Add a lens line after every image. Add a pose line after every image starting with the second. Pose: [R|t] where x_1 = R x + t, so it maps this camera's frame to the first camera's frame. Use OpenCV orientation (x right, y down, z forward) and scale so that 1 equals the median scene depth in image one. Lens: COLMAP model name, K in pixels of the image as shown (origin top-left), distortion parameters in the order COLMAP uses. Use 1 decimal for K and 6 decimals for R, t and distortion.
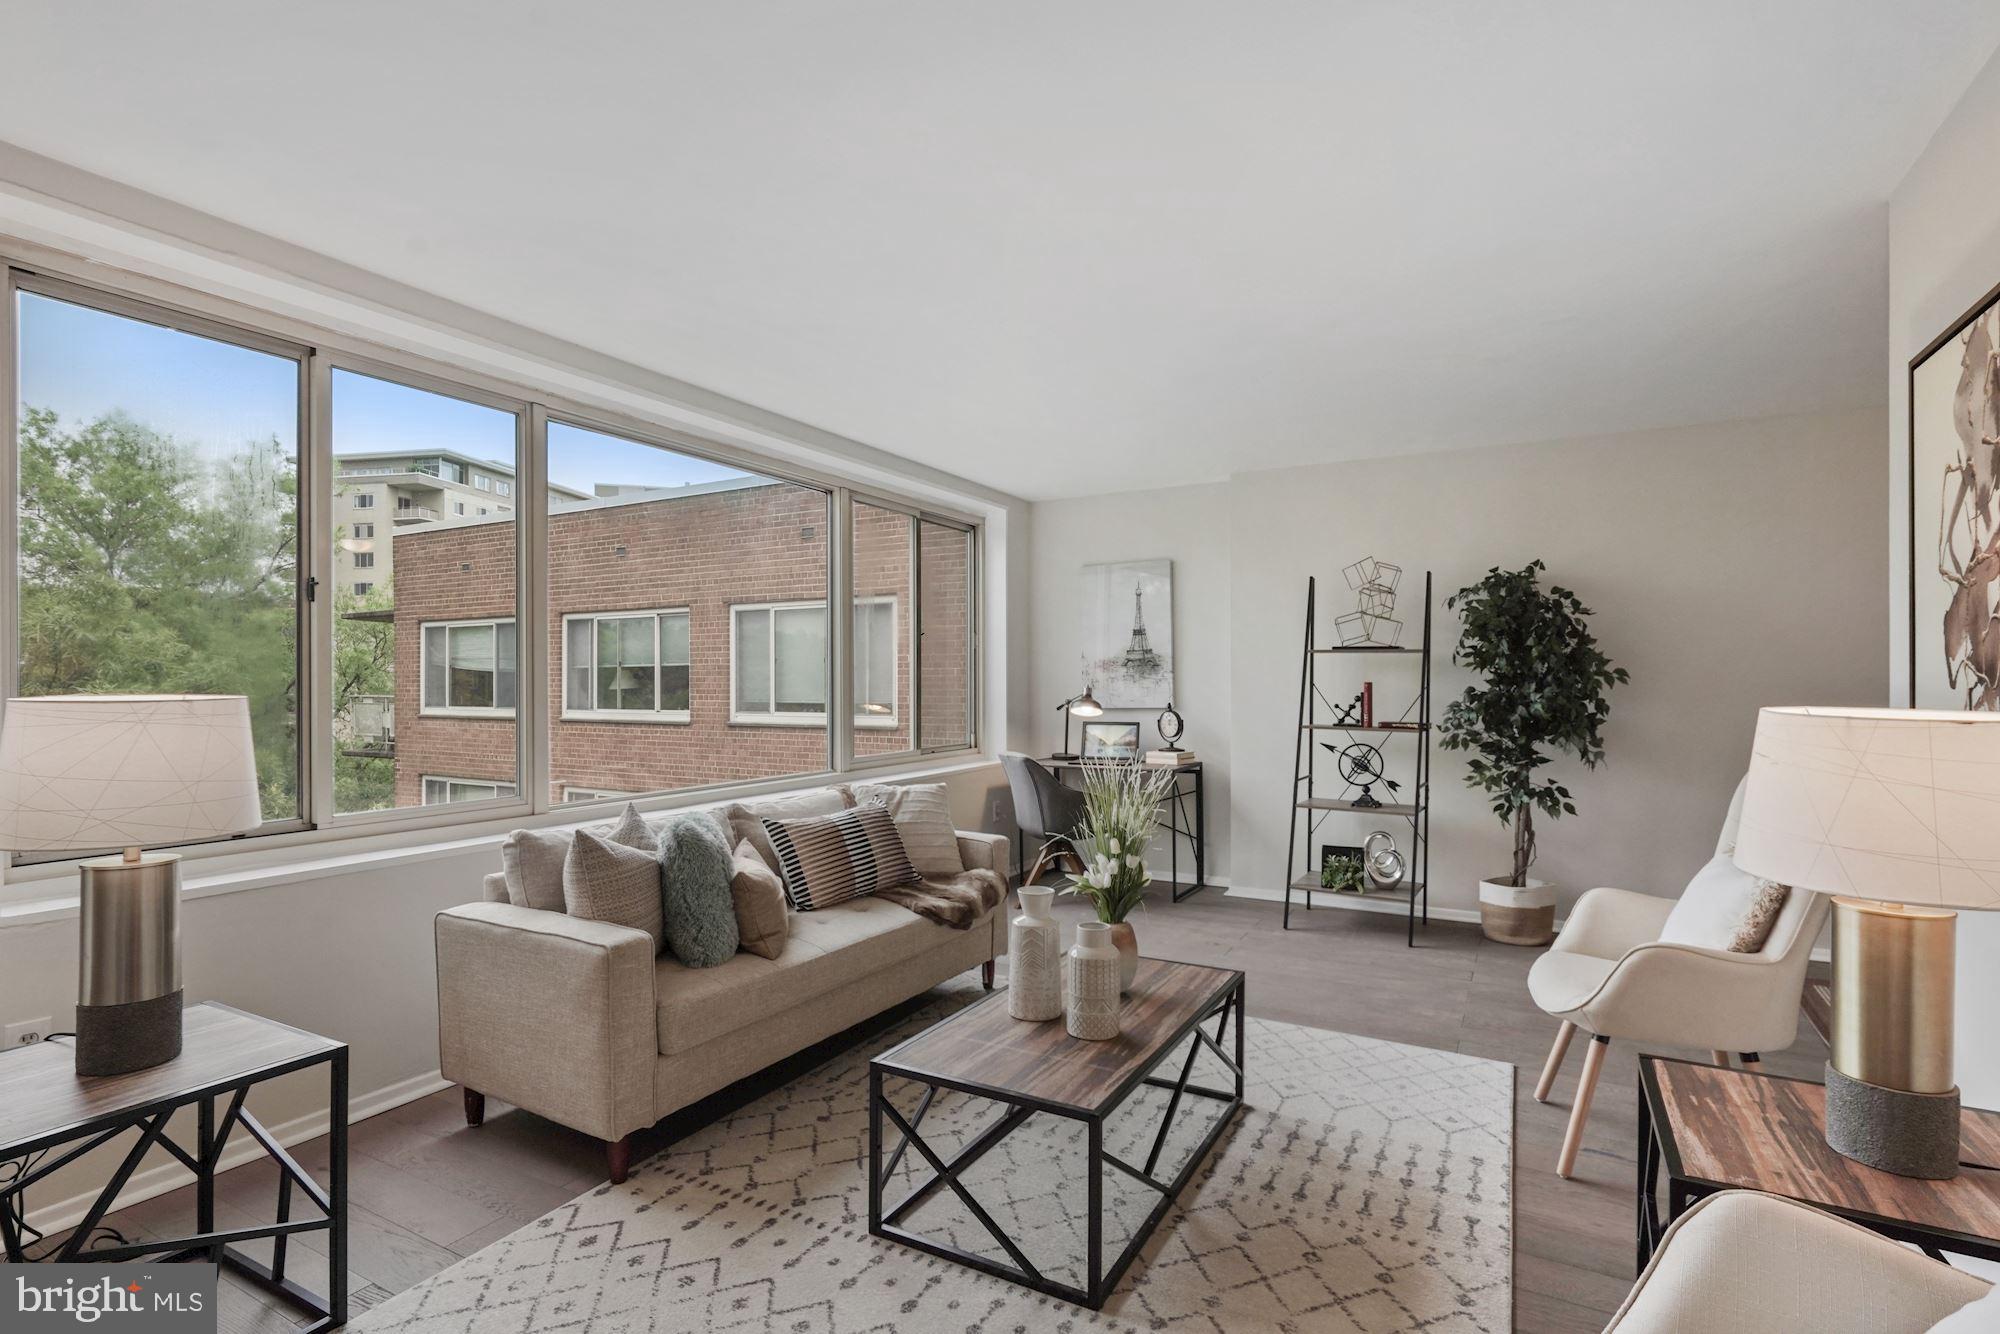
lens RADIAL K [[938.5, 0, 993.9], [0, 938.5, 672.5], [0, 0, 1]] dist [-0.002637, 0.000382]
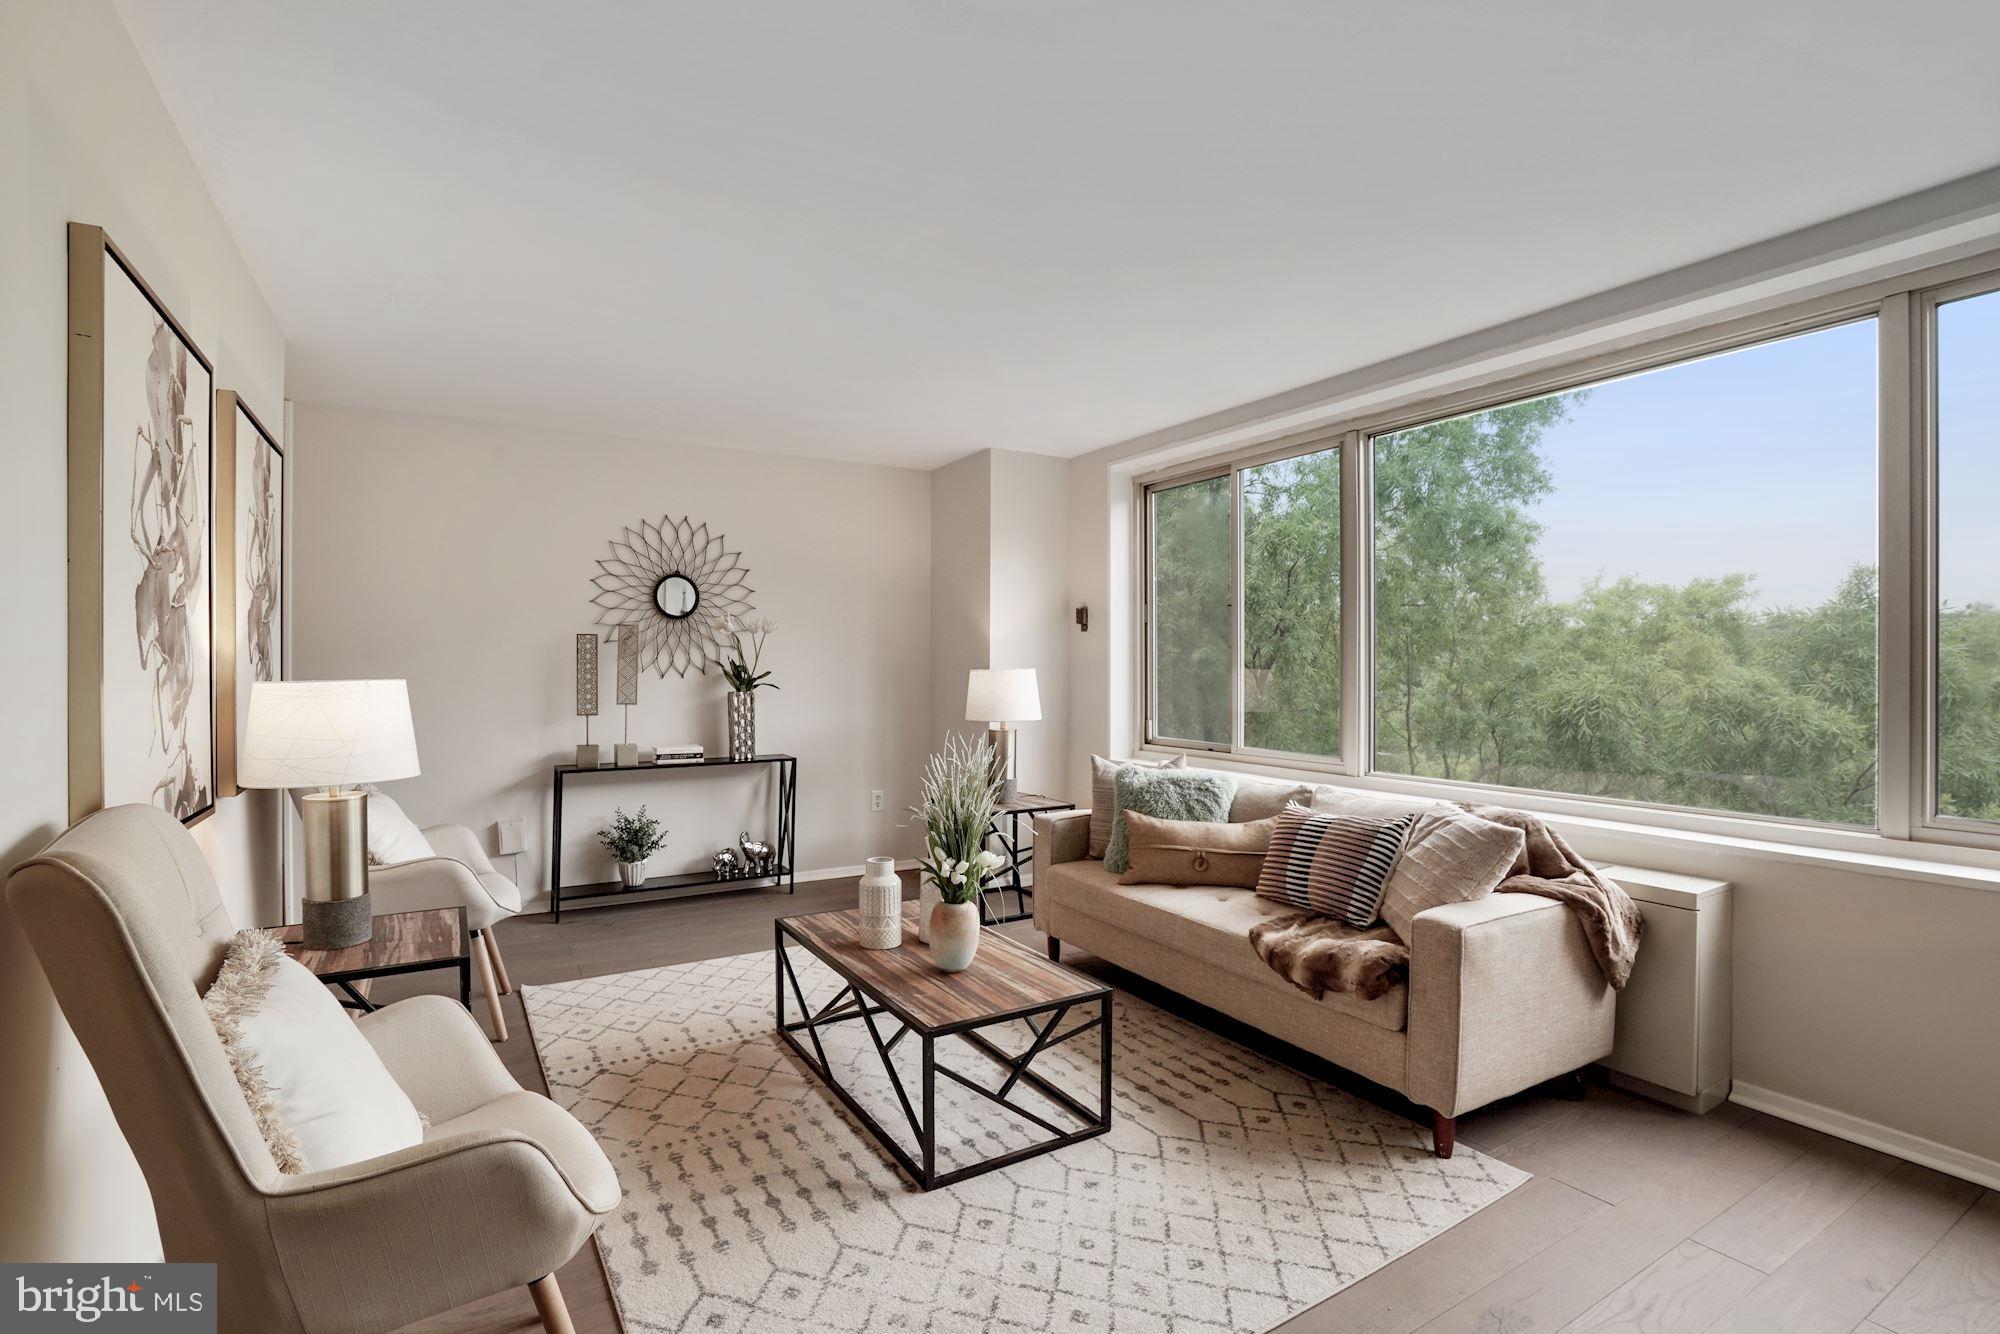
lens RADIAL K [[938.5, 0, 988.2], [0, 938.5, 672.3], [0, 0, 1]] dist [-0.002637, 0.000382]
pose [[-0.488630, 0.003062, -0.872486, 1.108724], [0.005946, 0.999982, 0.000180, 0.019434], [0.872471, -0.005100, -0.488640, 1.705323]]
